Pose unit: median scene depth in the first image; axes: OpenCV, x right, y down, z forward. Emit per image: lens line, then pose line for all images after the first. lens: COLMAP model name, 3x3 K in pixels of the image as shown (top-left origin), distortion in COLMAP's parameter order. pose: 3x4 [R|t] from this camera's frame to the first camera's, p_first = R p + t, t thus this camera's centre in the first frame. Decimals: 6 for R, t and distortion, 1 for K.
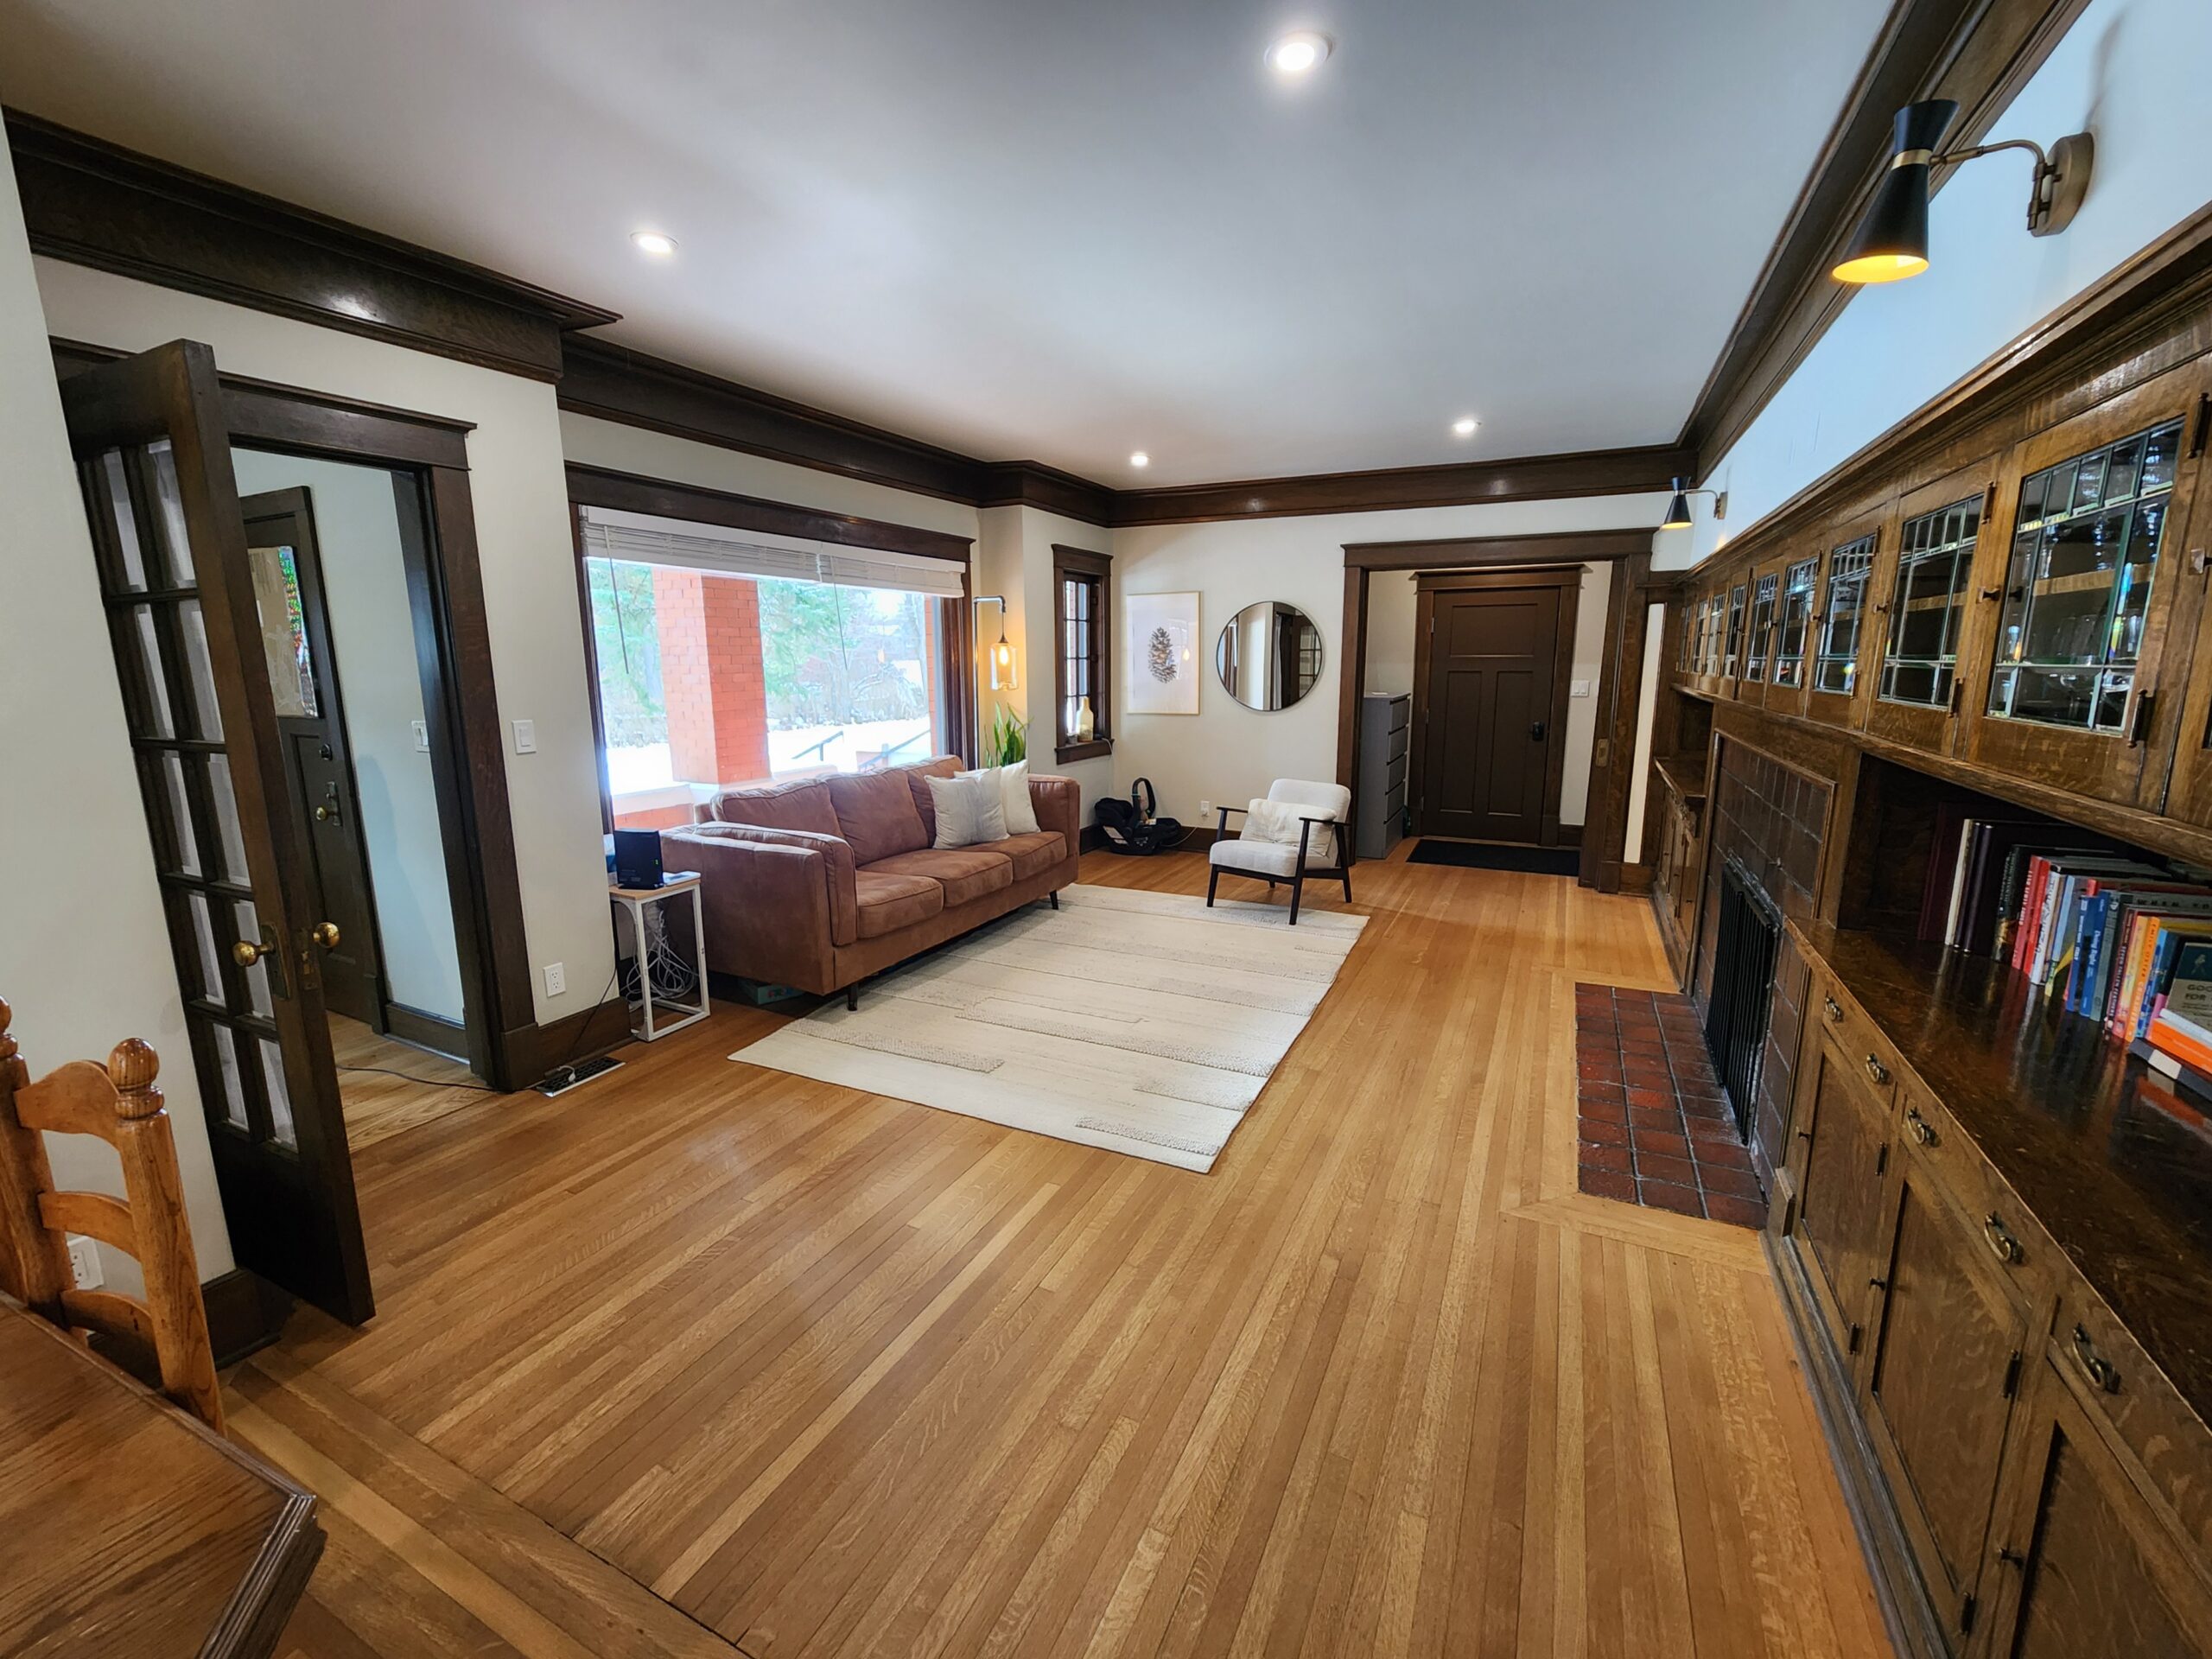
lens RADIAL K [[902.6, 0, 1119.5], [0, 902.6, 818.4], [0, 0, 1]] dist [-0.000080, -0.000992]
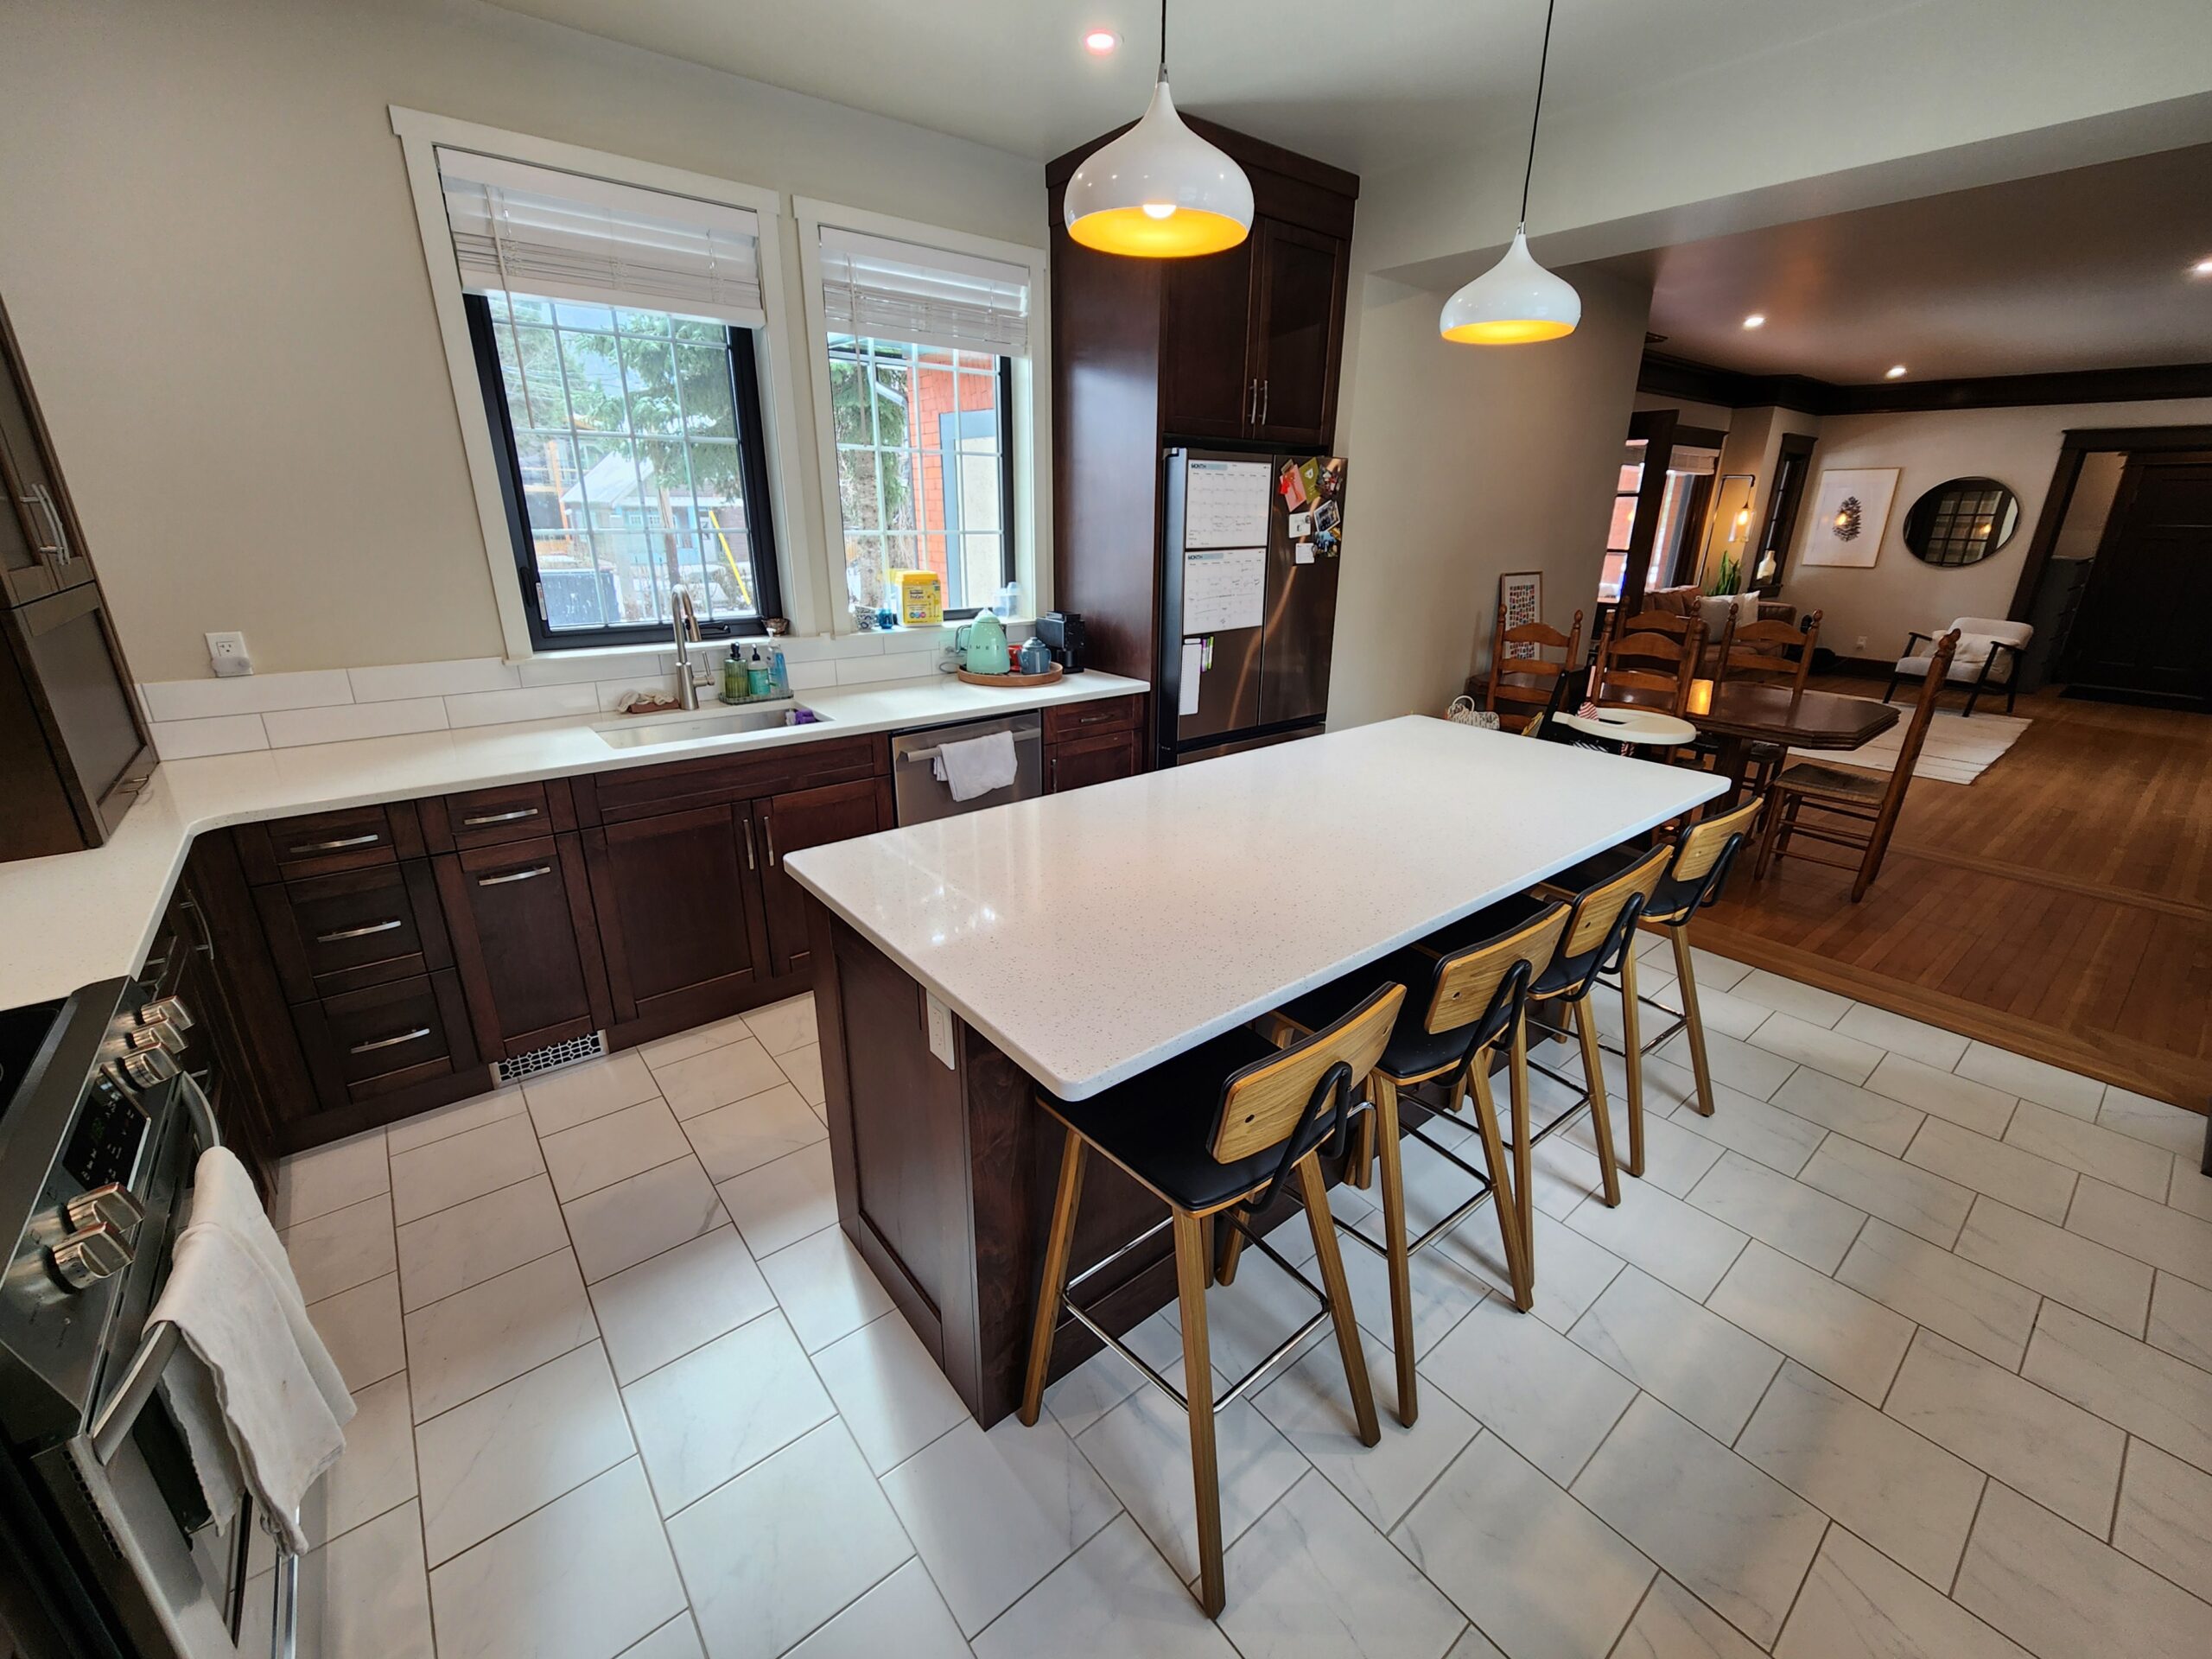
lens RADIAL K [[902.6, 0, 1136.3], [0, 902.6, 817.1], [0, 0, 1]] dist [-0.000080, -0.000992]
pose [[0.908672, 0.149093, -0.389983, -0.507138], [-0.089475, 0.981904, 0.166910, 0.183086], [0.407810, -0.116773, 0.905569, -1.021453]]
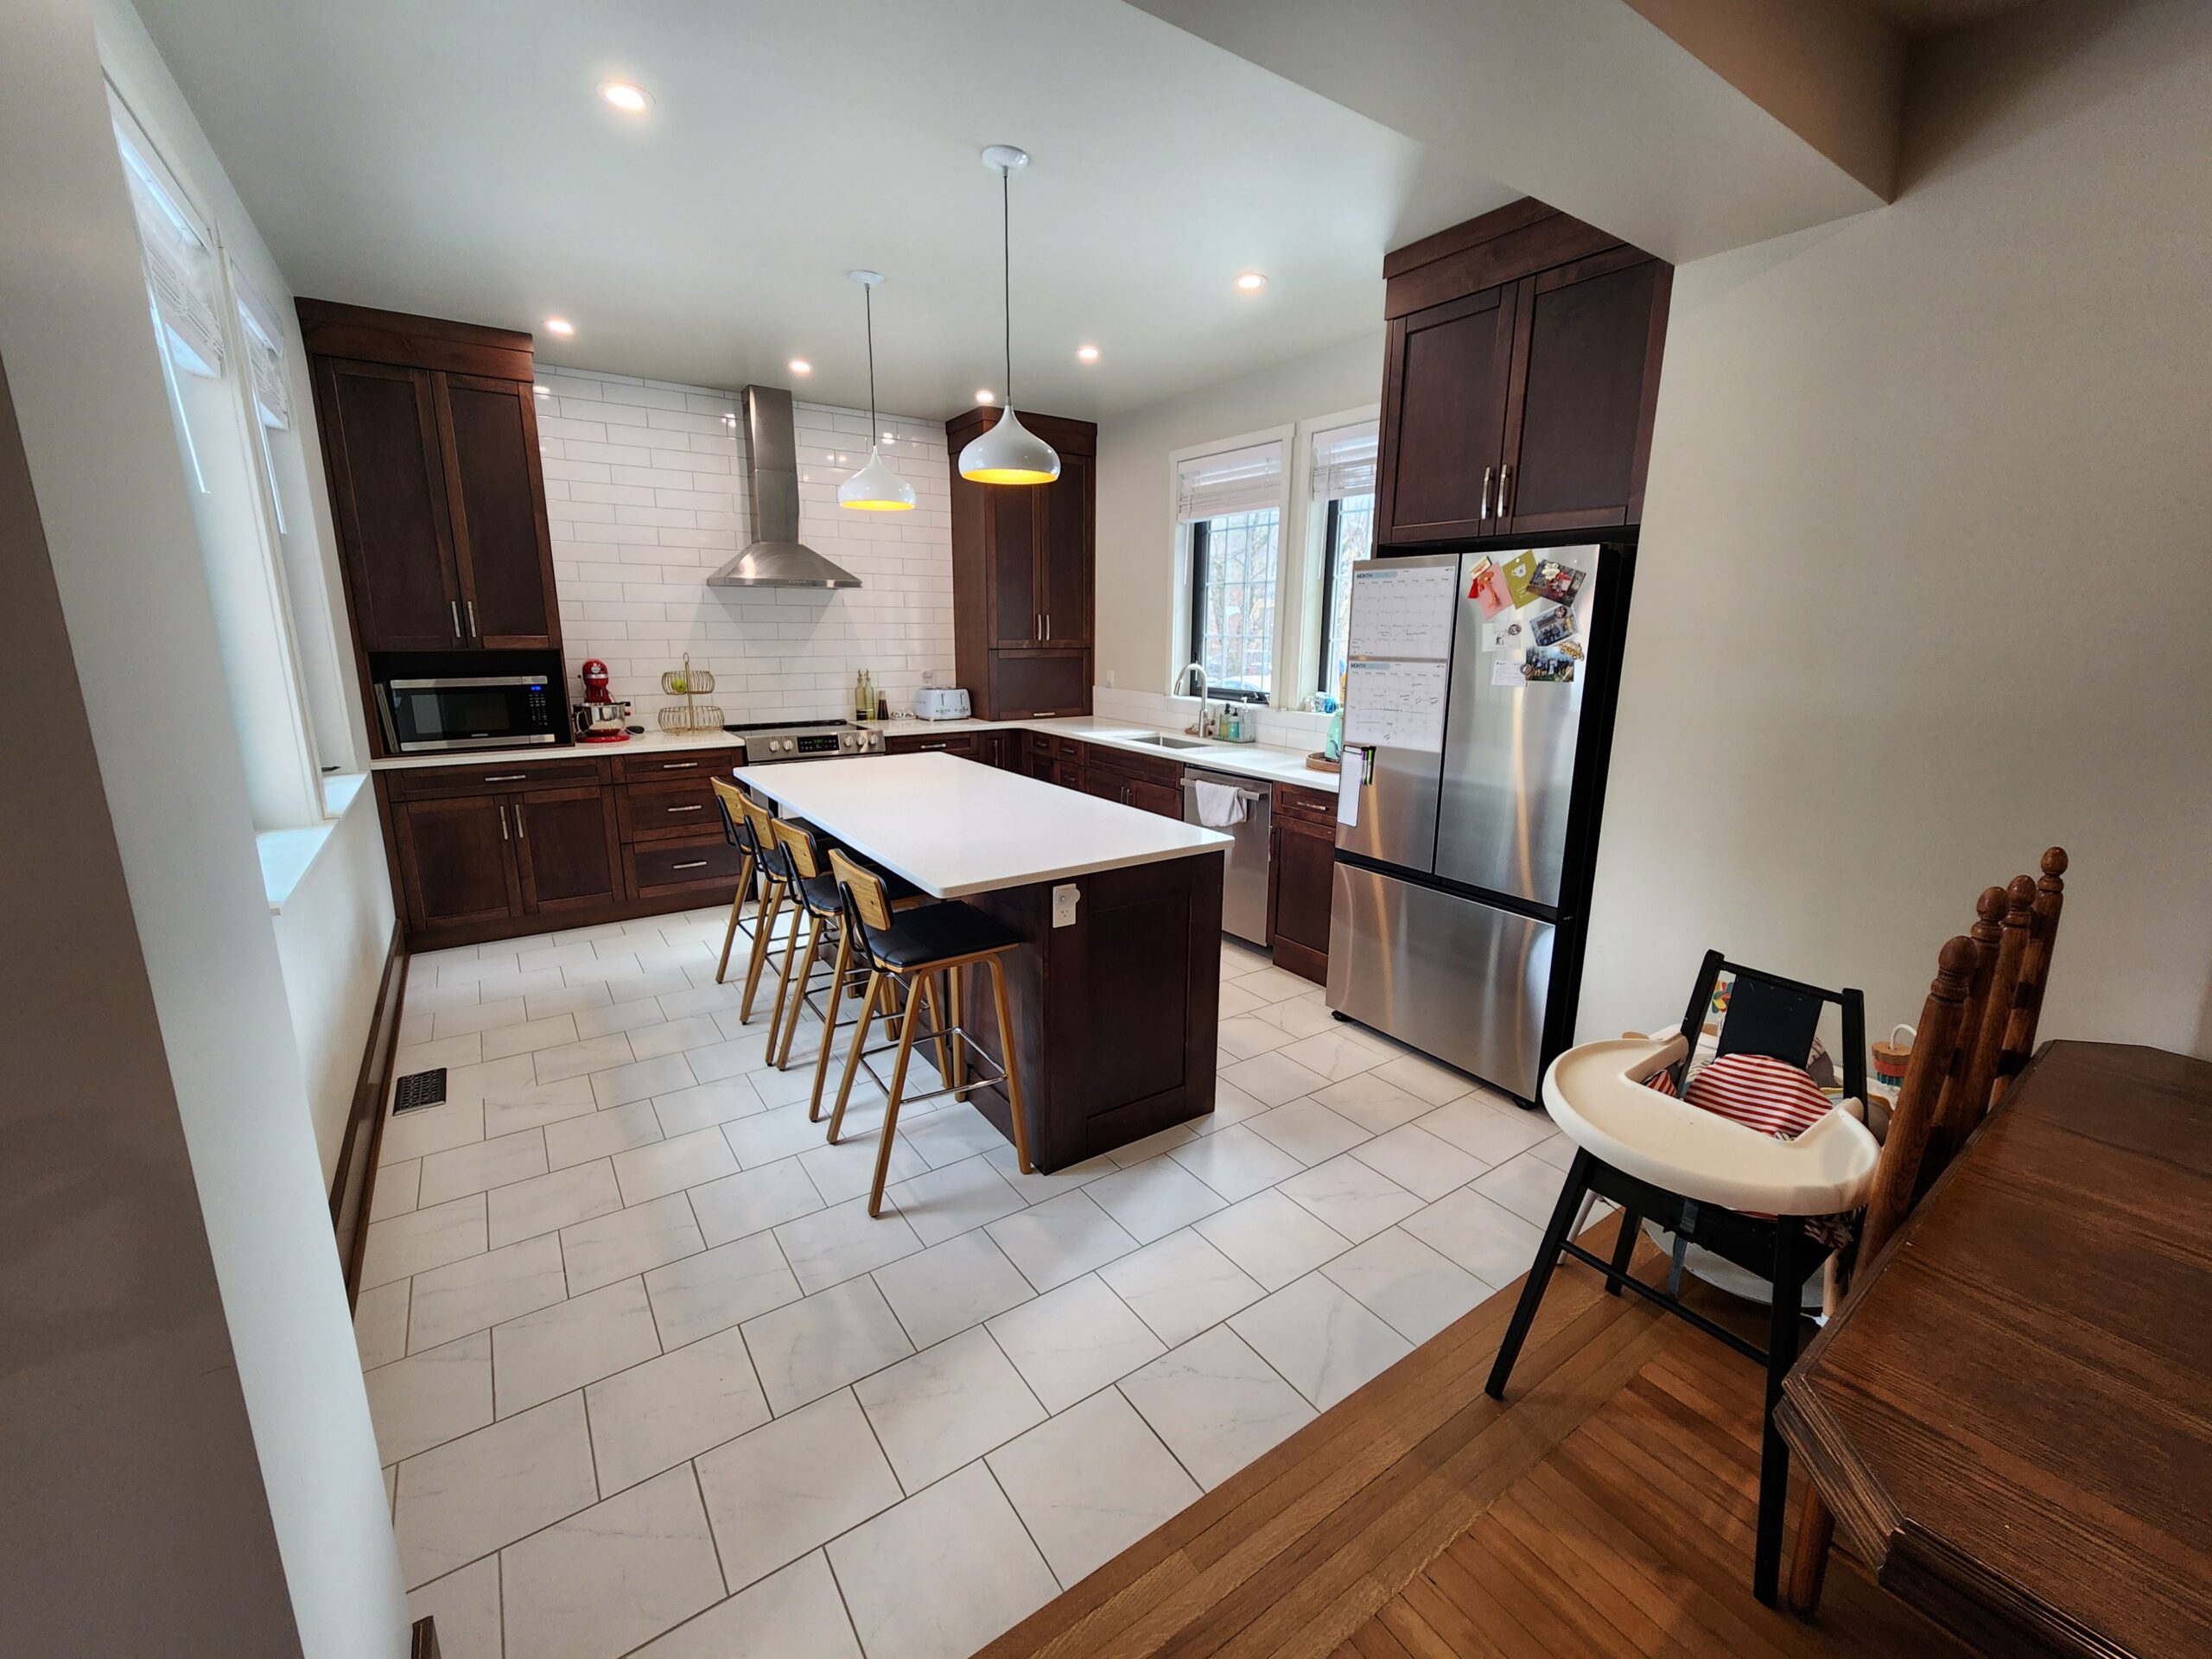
lens RADIAL K [[902.6, 0, 1106.2], [0, 902.6, 816.5], [0, 0, 1]] dist [-0.000080, -0.000992]
pose [[-0.496434, 0.182623, -0.848647, -0.045434], [-0.158342, 0.942169, 0.295374, 0.025169], [0.853511, 0.281010, -0.438808, -0.128427]]
